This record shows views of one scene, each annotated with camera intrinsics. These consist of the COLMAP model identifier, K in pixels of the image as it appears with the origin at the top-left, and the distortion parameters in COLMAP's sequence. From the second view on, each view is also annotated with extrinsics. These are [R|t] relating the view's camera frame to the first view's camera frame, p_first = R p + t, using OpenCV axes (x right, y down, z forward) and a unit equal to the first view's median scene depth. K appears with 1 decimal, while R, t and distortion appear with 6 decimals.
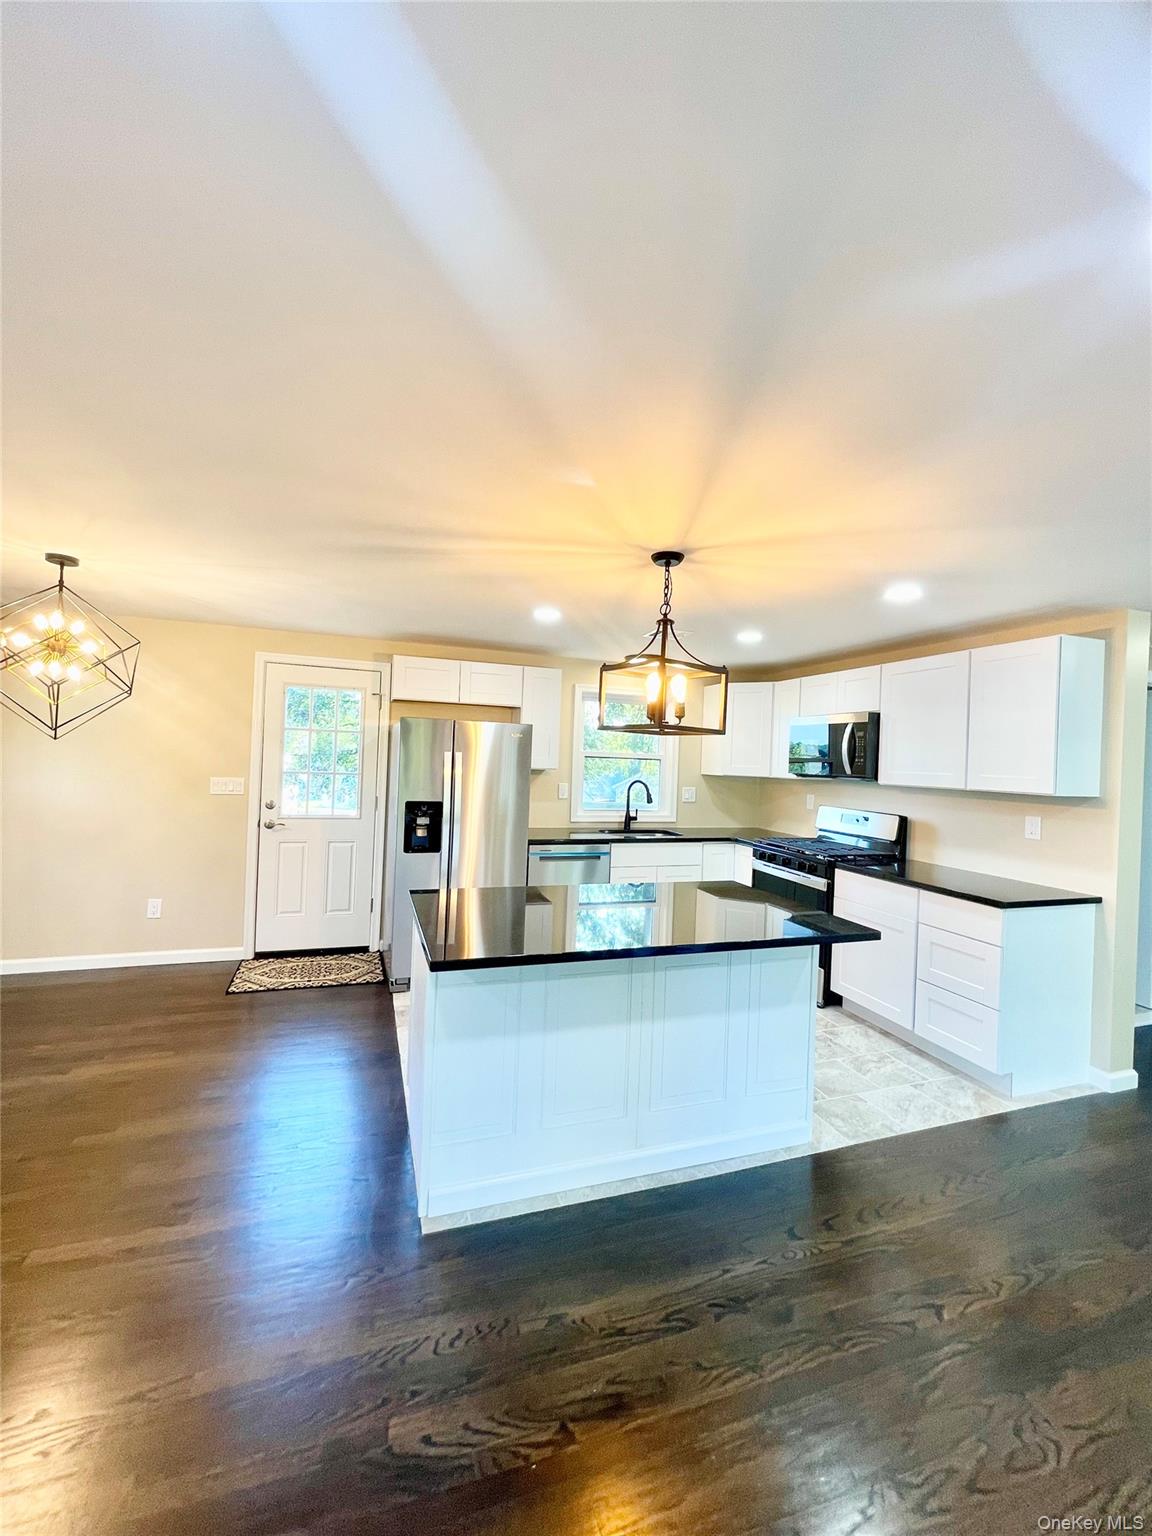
lens RADIAL K [[622.4, 0, 577.0], [0, 622.4, 757.4], [0, 0, 1]] dist [0.002869, -0.000876]
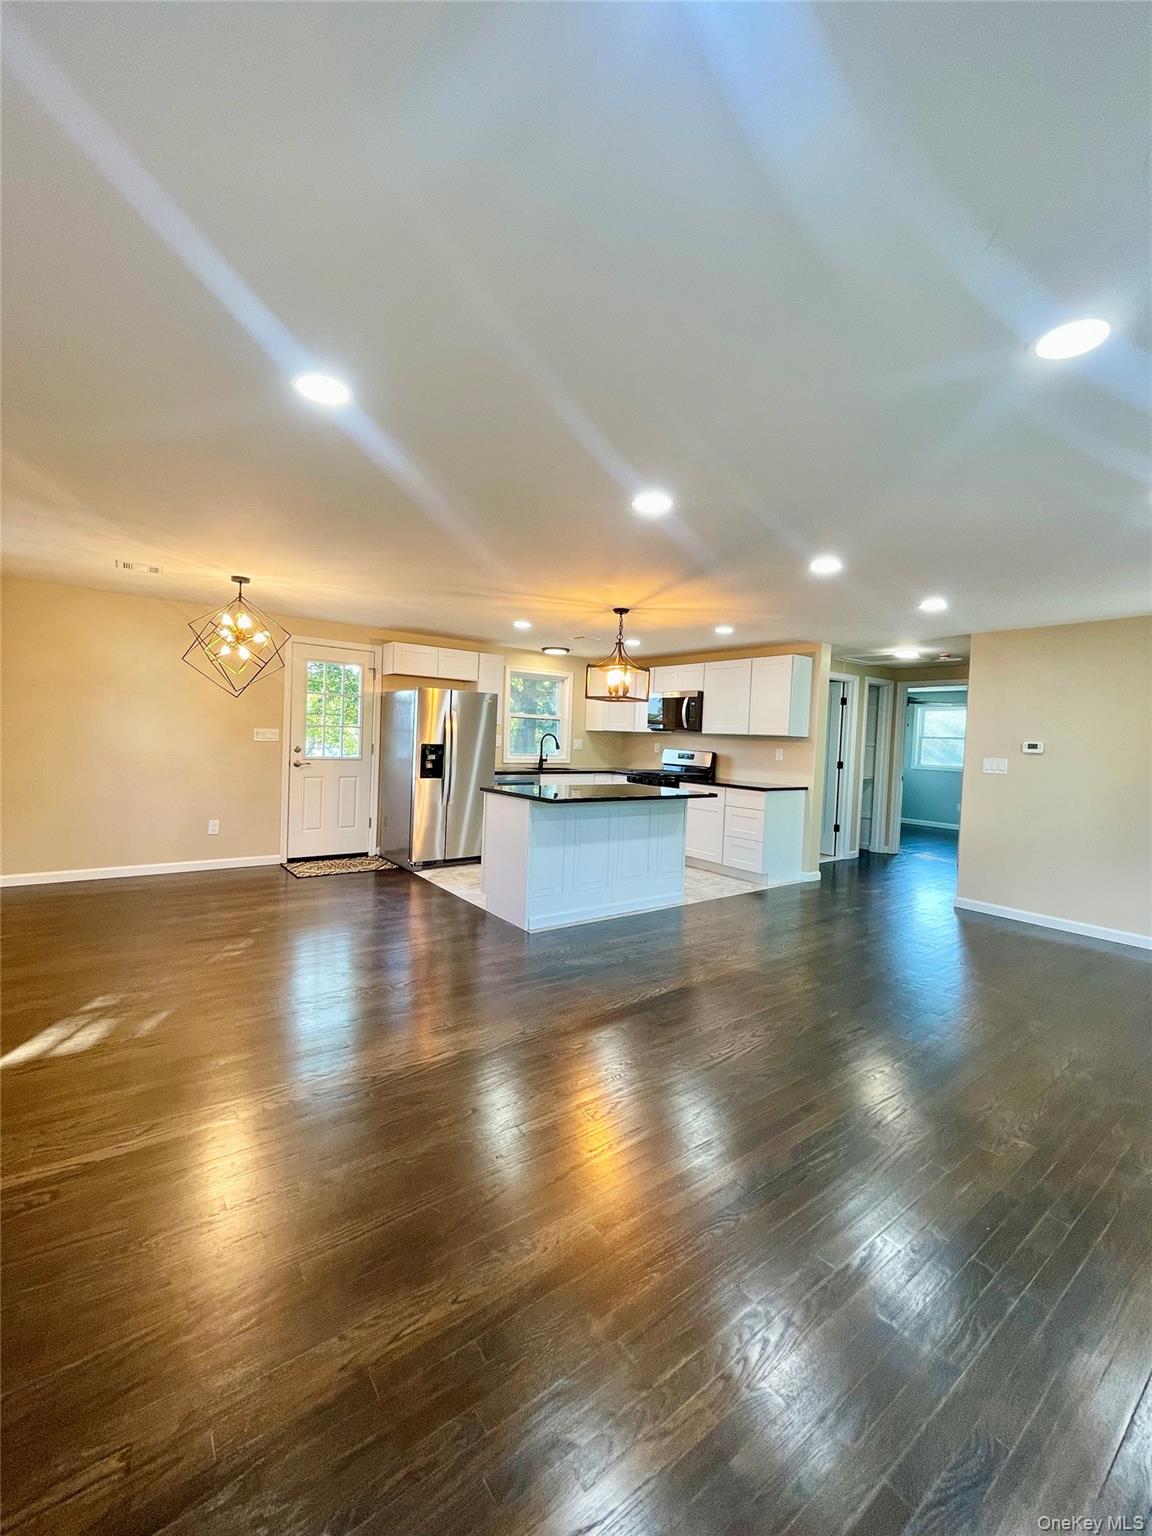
lens RADIAL K [[622.4, 0, 580.5], [0, 622.4, 747.9], [0, 0, 1]] dist [0.002869, -0.000876]
pose [[0.949834, -0.004573, 0.312720, -0.355423], [-0.005727, 0.999471, 0.032011, 0.028705], [-0.312701, -0.032196, 0.949306, -0.497861]]
